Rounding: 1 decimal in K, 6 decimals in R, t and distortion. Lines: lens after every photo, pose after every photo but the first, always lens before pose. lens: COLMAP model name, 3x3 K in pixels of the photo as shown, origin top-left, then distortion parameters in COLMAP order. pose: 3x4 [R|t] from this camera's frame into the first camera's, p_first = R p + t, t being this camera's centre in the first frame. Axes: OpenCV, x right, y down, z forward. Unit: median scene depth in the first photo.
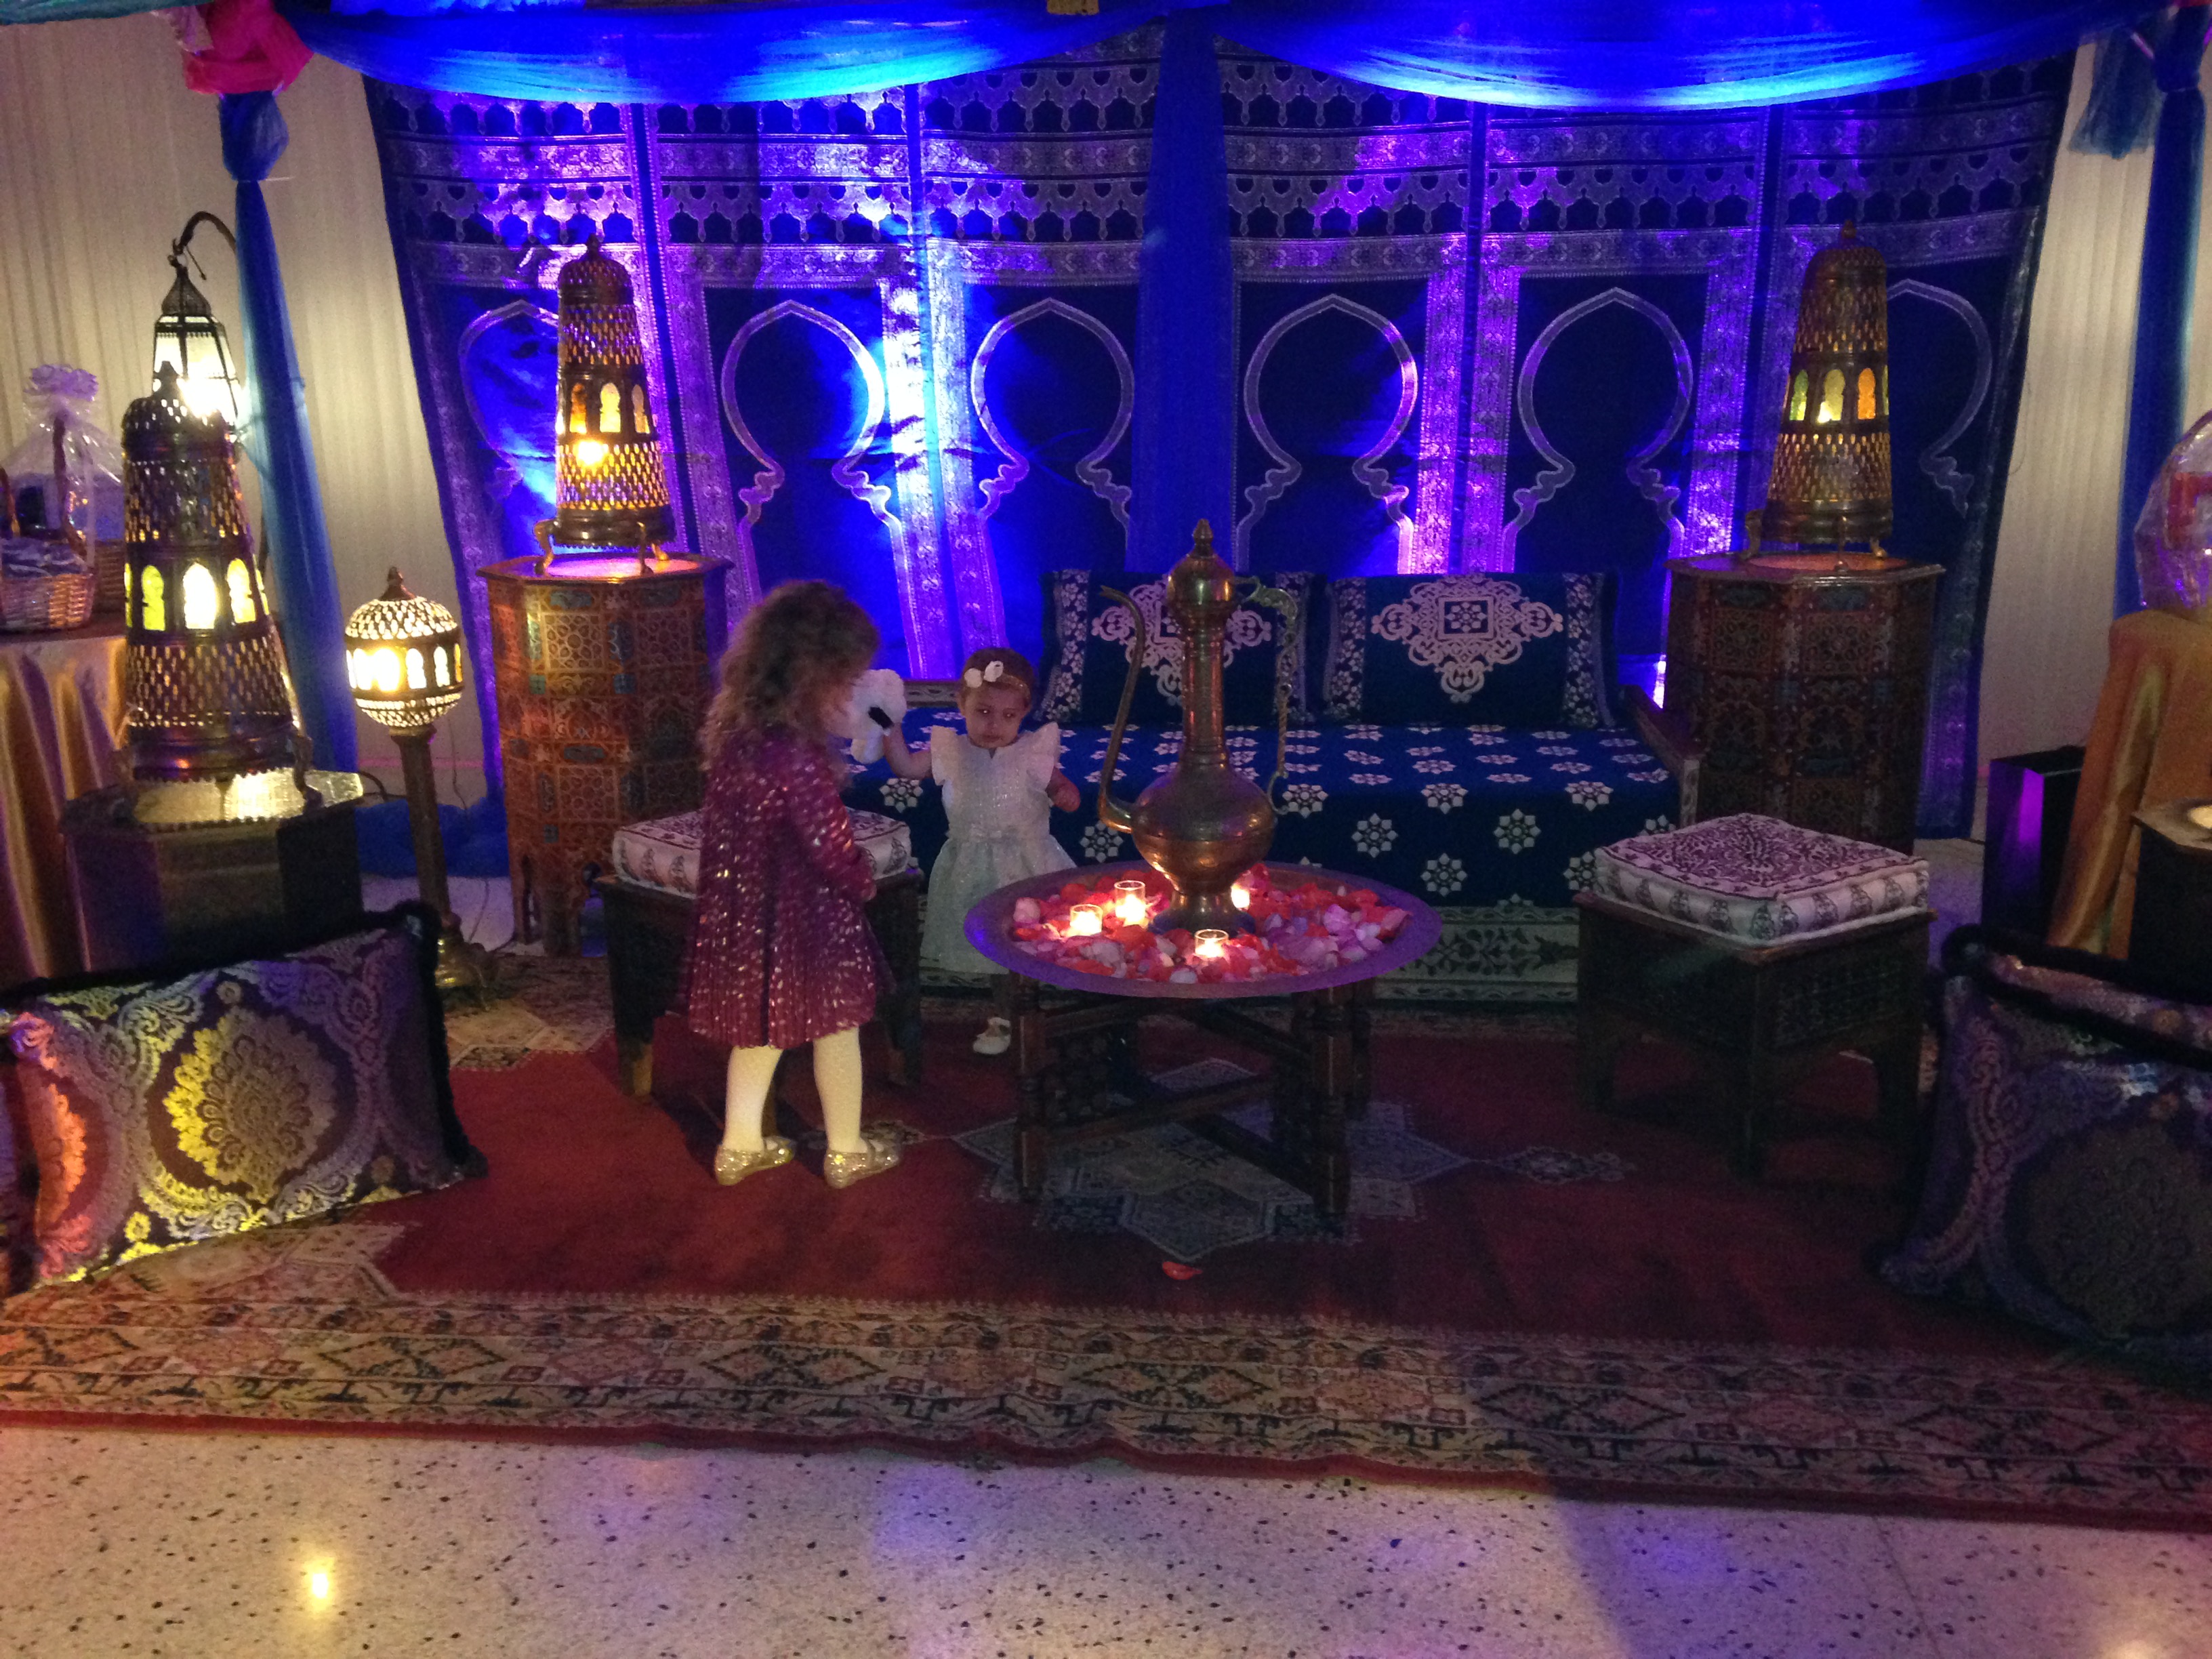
lens RADIAL K [[2113.2, 0, 1106.3], [0, 2113.2, 829.5], [0, 0, 1]] dist [0.089977, 0.000000]
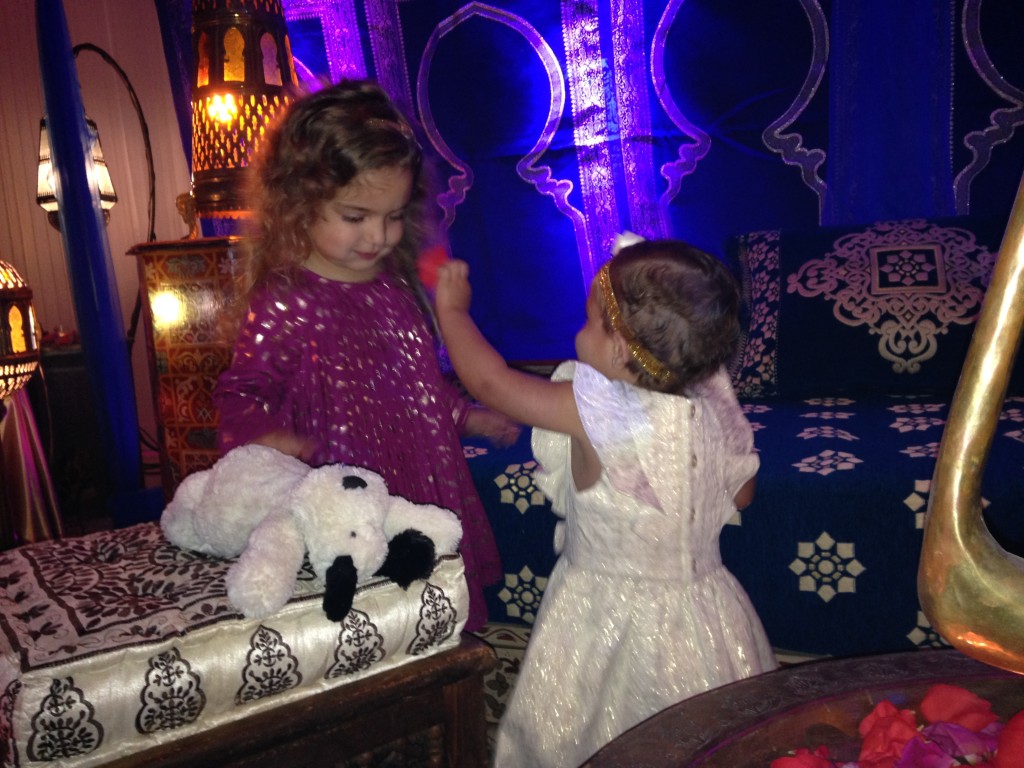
lens RADIAL K [[978.3, 0, 510.2], [0, 978.3, 381.4], [0, 0, 1]] dist [0.089977, 0.000000]
pose [[0.968091, -0.019156, -0.249866, -0.014915], [-0.007912, 0.994240, -0.106880, -0.014162], [0.250475, 0.105447, 0.962363, 0.560129]]
